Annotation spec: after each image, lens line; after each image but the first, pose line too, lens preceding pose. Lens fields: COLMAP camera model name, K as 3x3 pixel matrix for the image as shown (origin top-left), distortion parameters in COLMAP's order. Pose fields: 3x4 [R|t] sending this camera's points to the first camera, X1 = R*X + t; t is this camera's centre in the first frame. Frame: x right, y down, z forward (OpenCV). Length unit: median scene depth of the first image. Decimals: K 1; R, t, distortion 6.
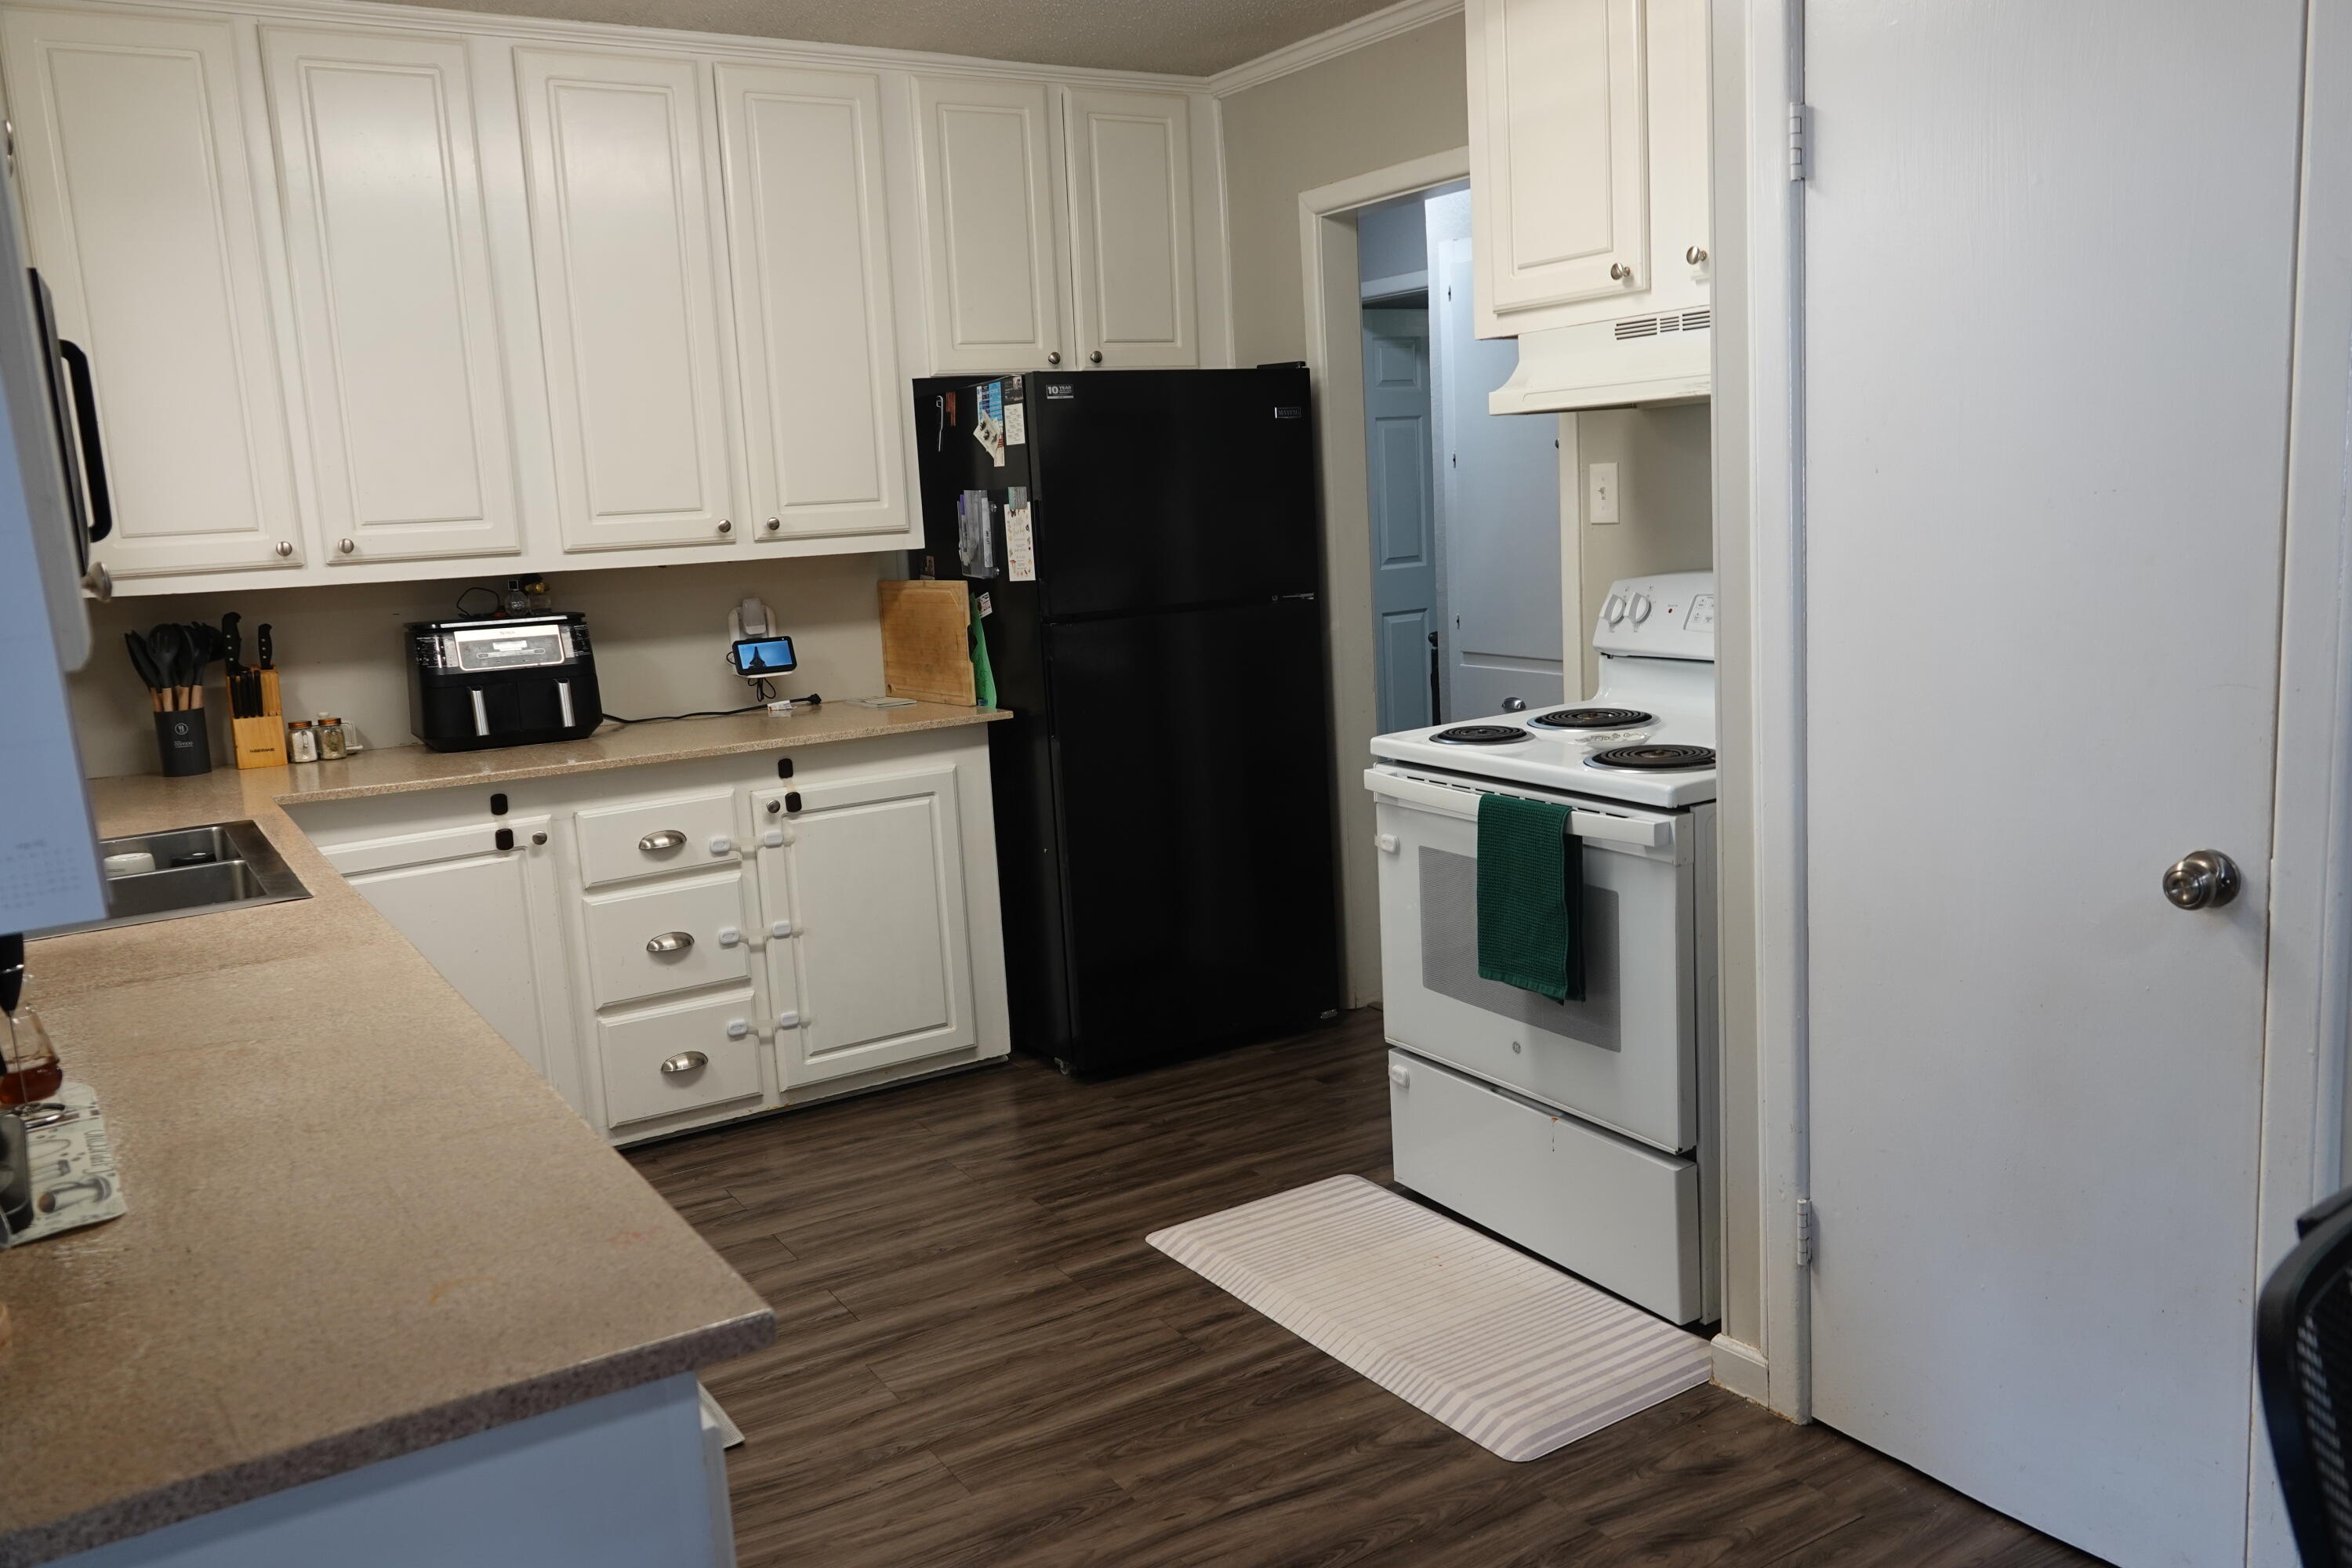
lens RADIAL K [[1813.2, 0, 1187.3], [0, 1813.2, 790.6], [0, 0, 1]] dist [-0.005409, -0.005071]
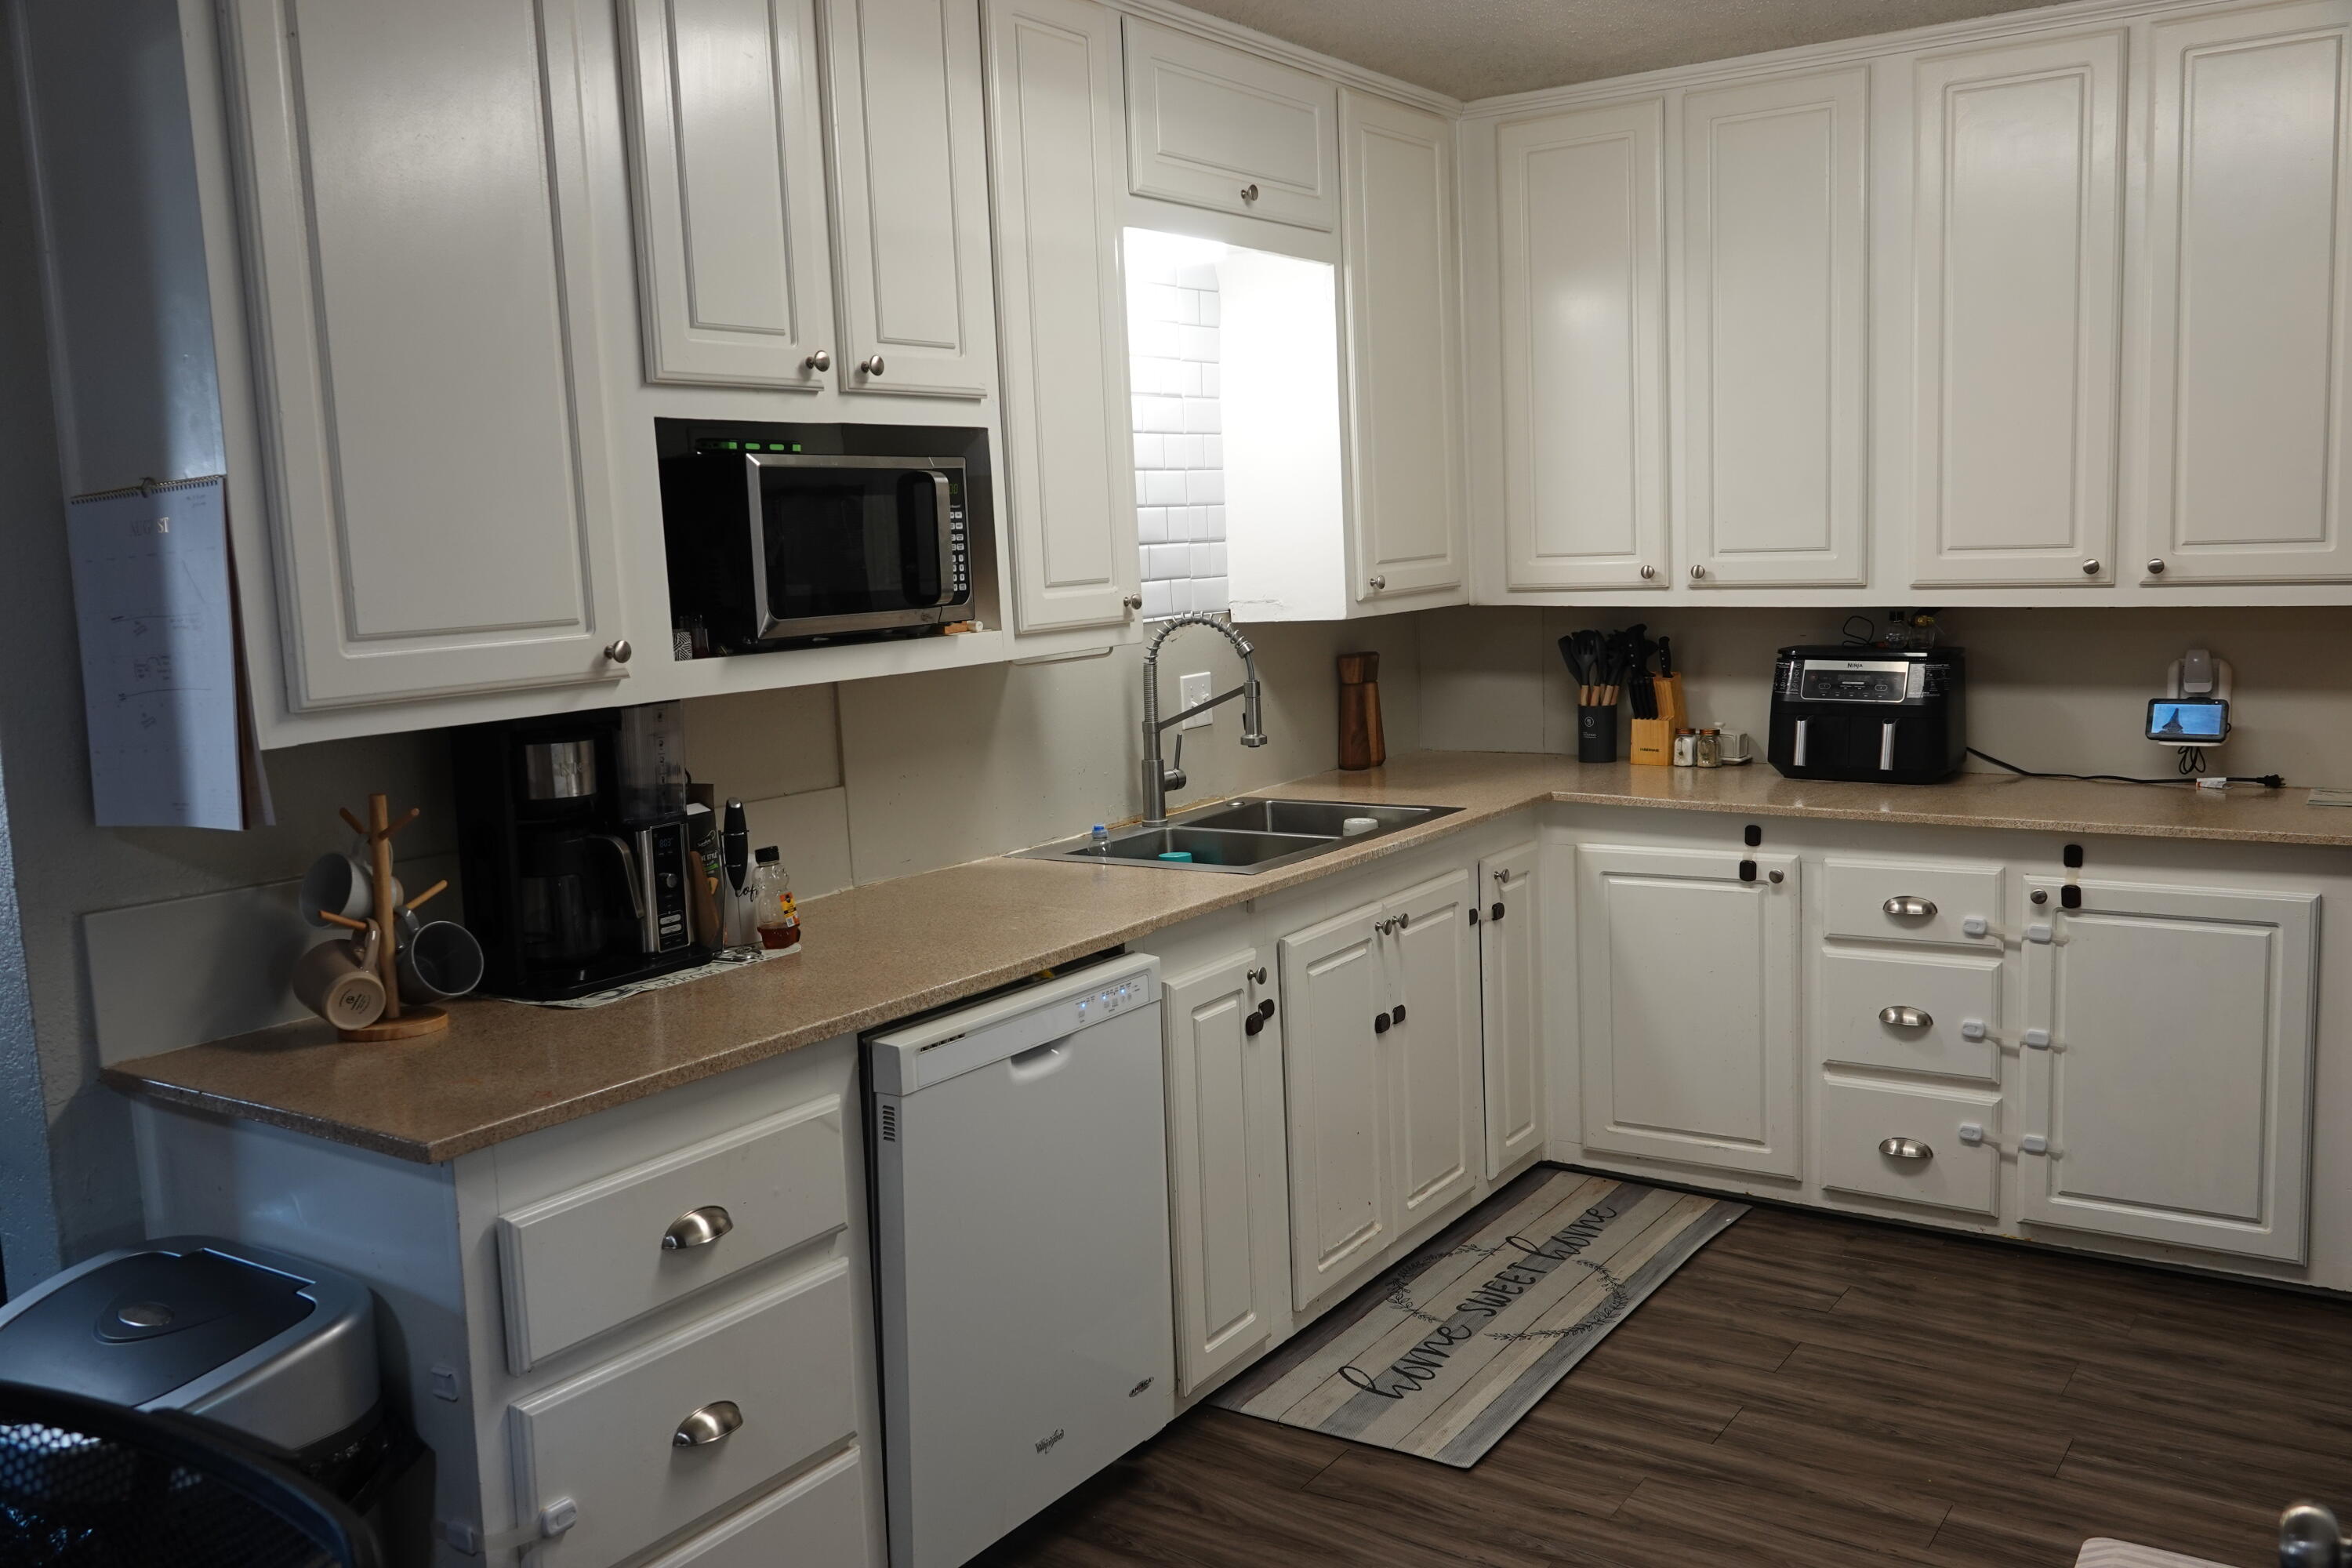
lens RADIAL K [[1976.4, 0, 1169.6], [0, 1976.4, 780.4], [0, 0, 1]] dist [-0.003652, -0.003570]
pose [[0.394428, 0.152862, -0.906124, 0.457830], [-0.136724, 0.984854, 0.106629, -0.090464], [0.908699, 0.081831, 0.409354, 0.238481]]
